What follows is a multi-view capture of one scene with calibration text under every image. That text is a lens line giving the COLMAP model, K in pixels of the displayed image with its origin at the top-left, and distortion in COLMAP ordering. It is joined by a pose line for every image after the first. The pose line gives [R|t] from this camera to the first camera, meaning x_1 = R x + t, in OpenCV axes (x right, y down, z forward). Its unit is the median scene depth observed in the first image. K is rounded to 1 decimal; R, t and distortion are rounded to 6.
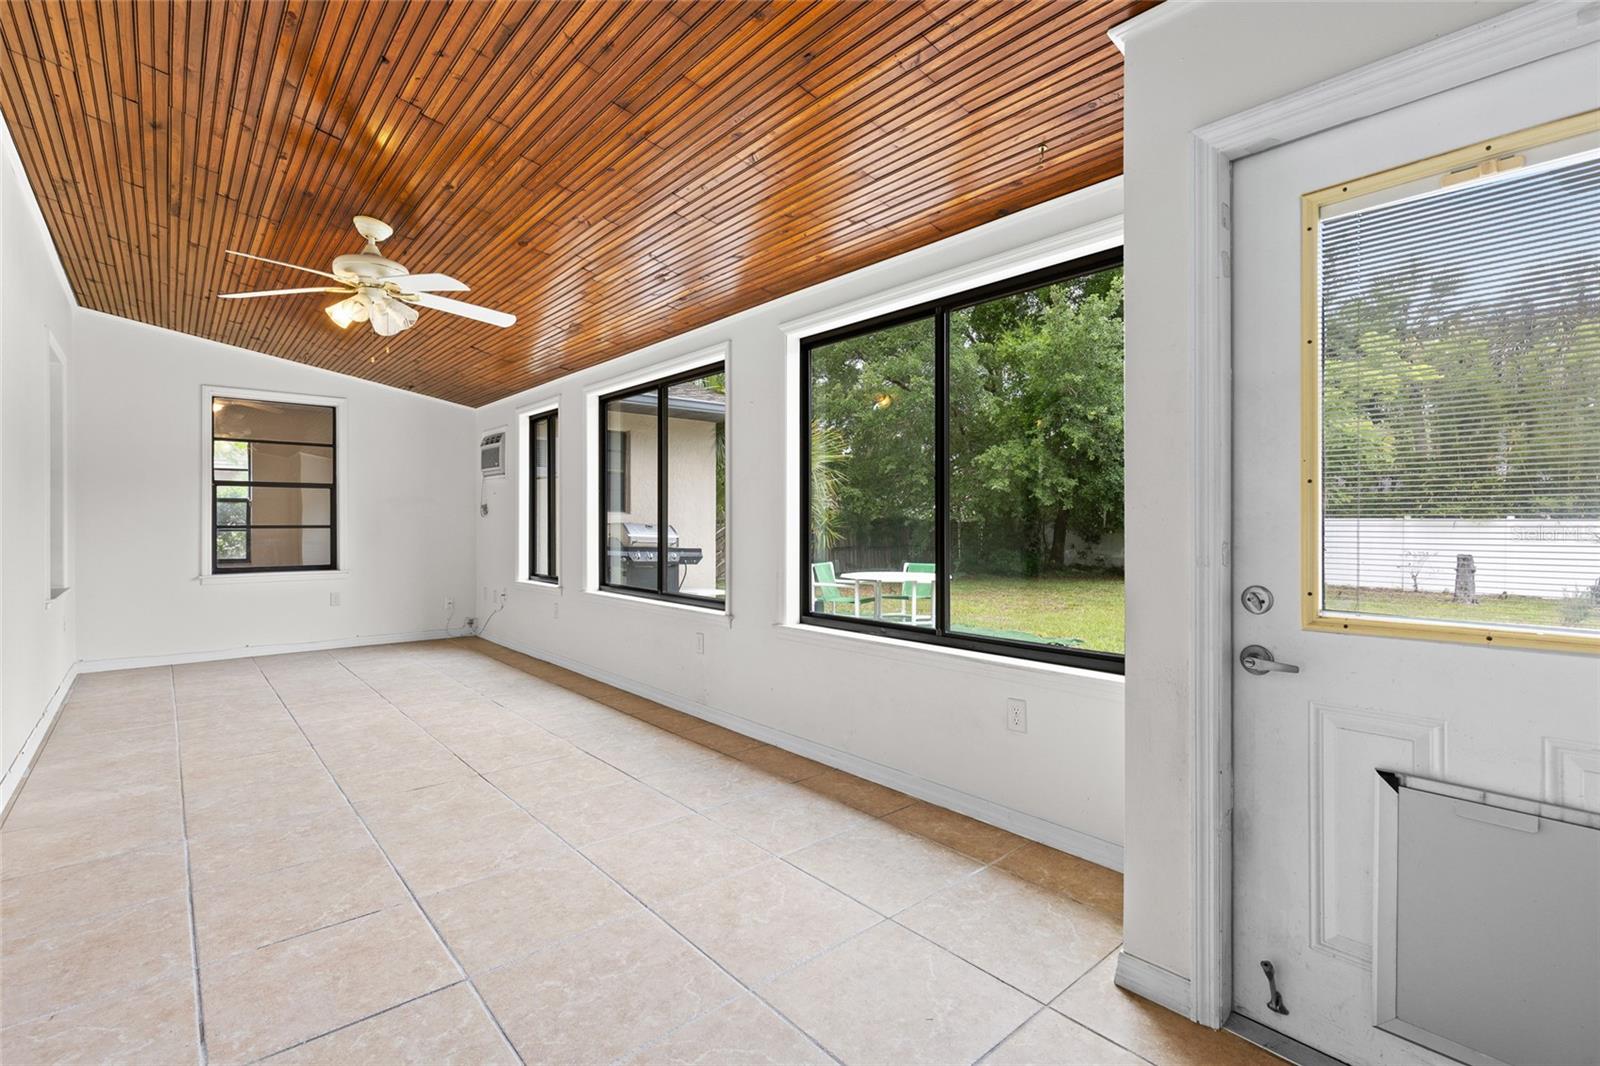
lens RADIAL K [[714.6, 0, 800.4], [0, 714.6, 529.1], [0, 0, 1]] dist [0.000131, -0.000084]
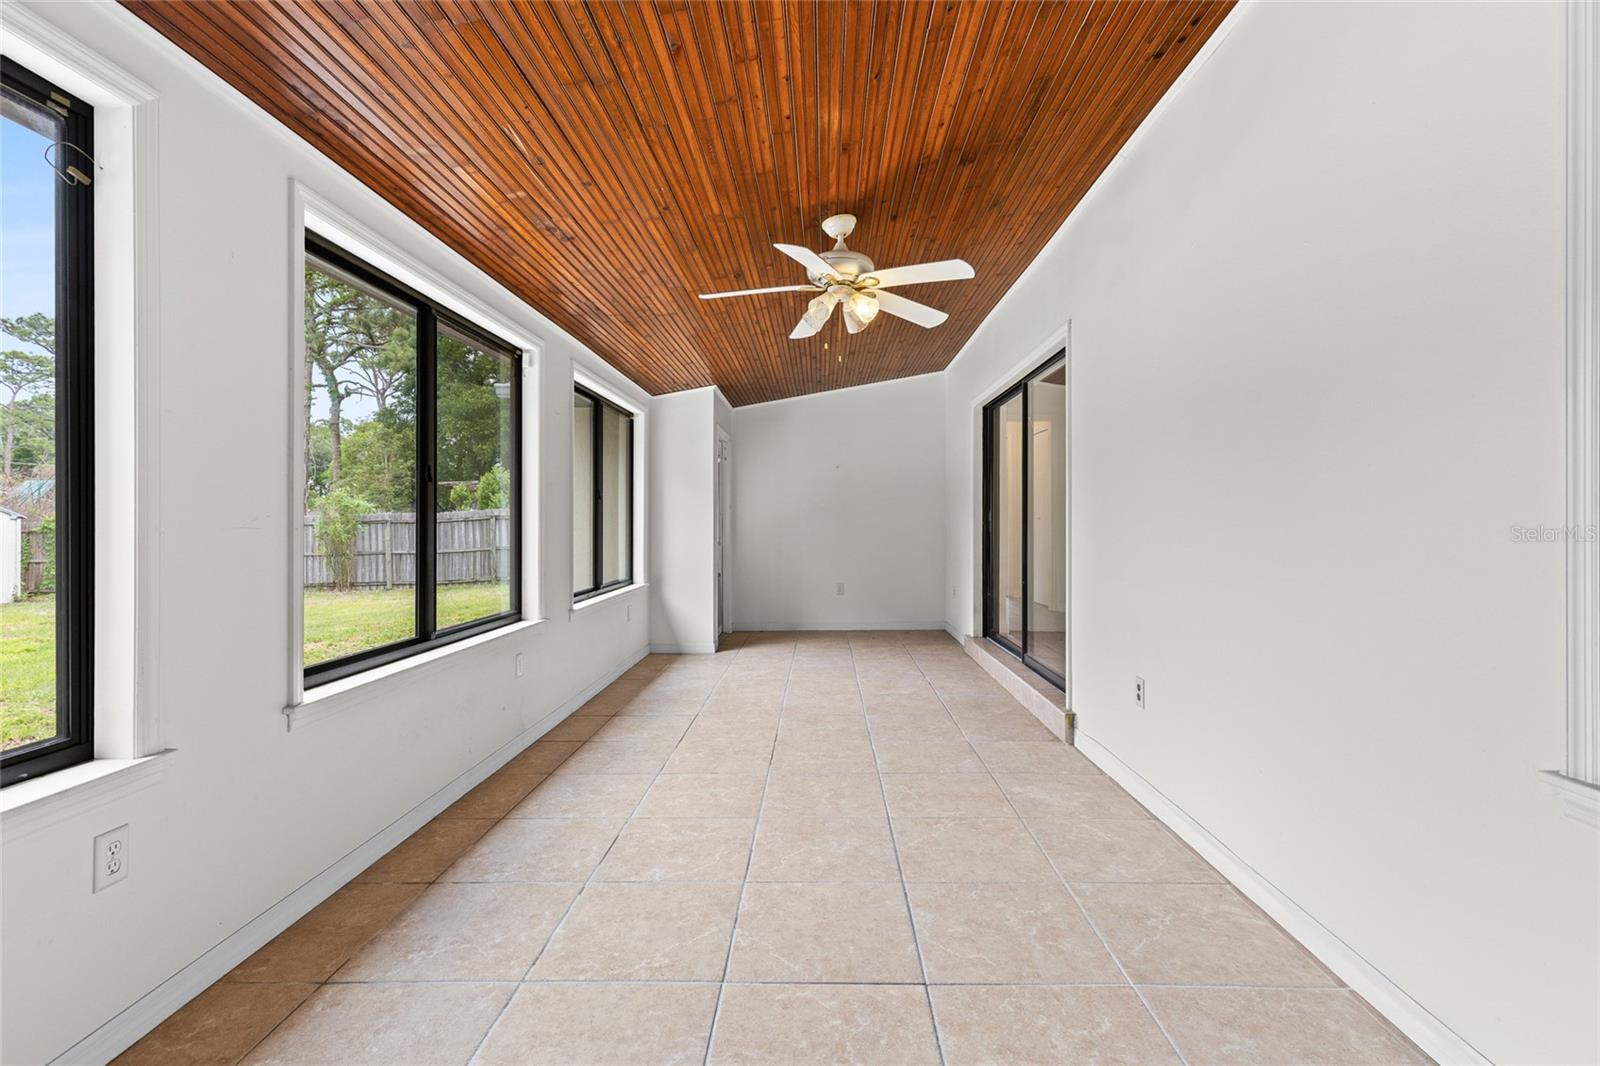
lens RADIAL K [[714.6, 0, 800.4], [0, 714.6, 529.1], [0, 0, 1]] dist [0.000131, -0.000084]
pose [[-0.725031, -0.003736, 0.688706, -1.269005], [0.012808, 0.999739, 0.018907, -0.022516], [-0.688597, 0.022529, -0.724794, 1.793811]]
